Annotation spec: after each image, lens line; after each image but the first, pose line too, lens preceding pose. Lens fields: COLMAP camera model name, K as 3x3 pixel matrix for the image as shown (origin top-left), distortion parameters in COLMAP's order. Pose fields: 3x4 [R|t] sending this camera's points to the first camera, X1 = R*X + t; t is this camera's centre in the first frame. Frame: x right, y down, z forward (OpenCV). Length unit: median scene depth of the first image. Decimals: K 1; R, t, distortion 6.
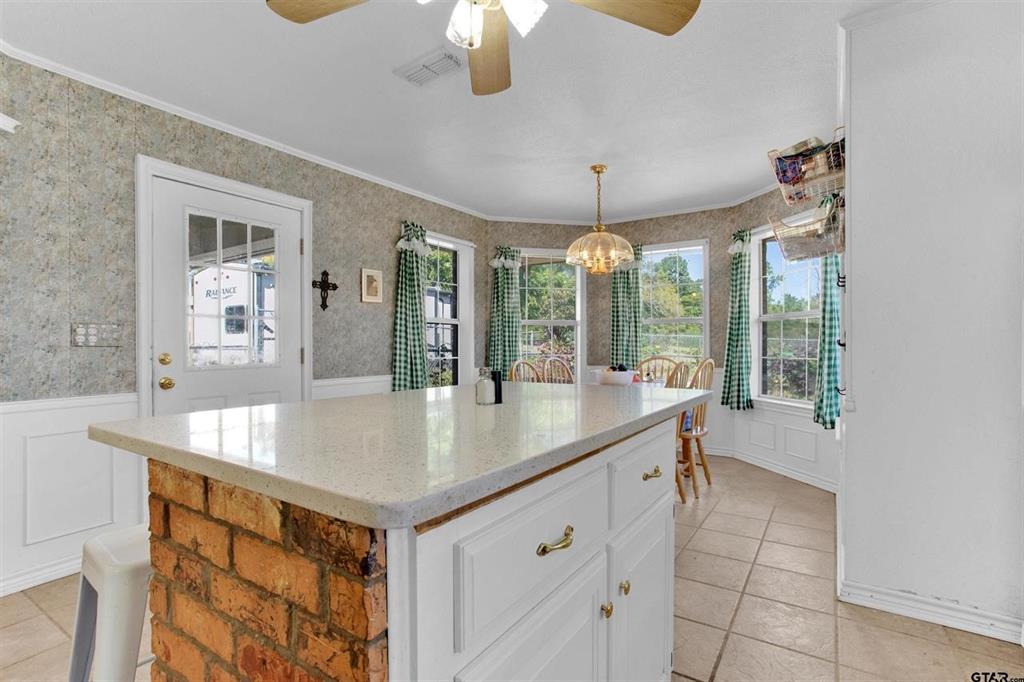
lens RADIAL K [[484.3, 0, 514.5], [0, 484.3, 344.7], [0, 0, 1]] dist [-0.055686, 0.034743]
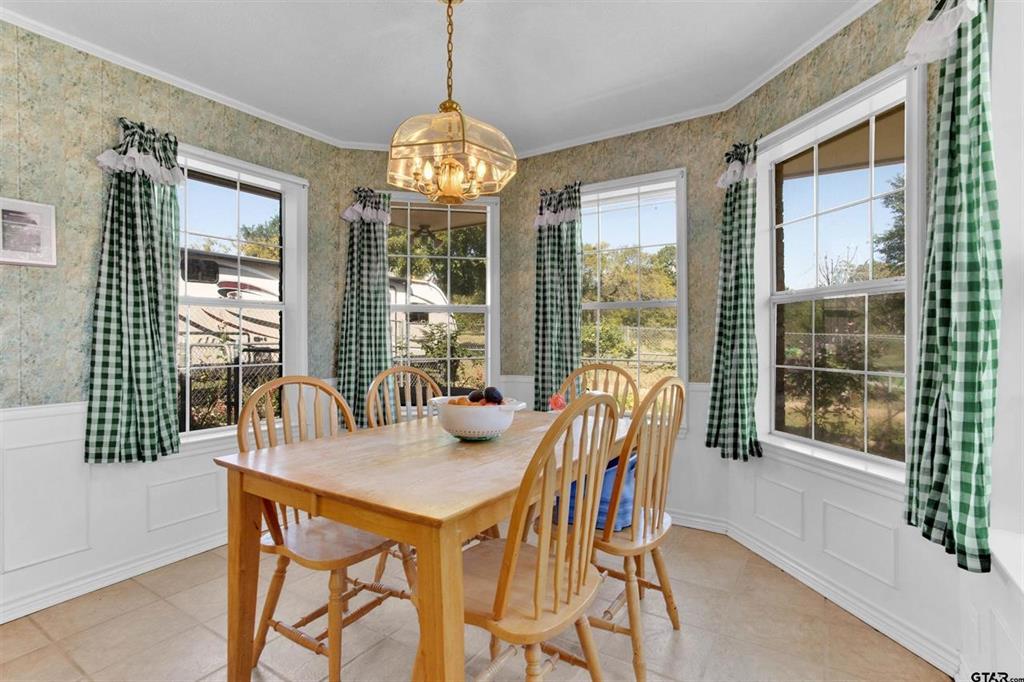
lens RADIAL K [[495.6, 0, 509.1], [0, 495.6, 335.9], [0, 0, 1]] dist [-0.059243, 0.039628]
pose [[0.999990, 0.000038, 0.004573, 0.194489], [-0.000018, 0.999990, -0.004420, -0.007481], [-0.004574, 0.004420, 0.999980, 0.415853]]
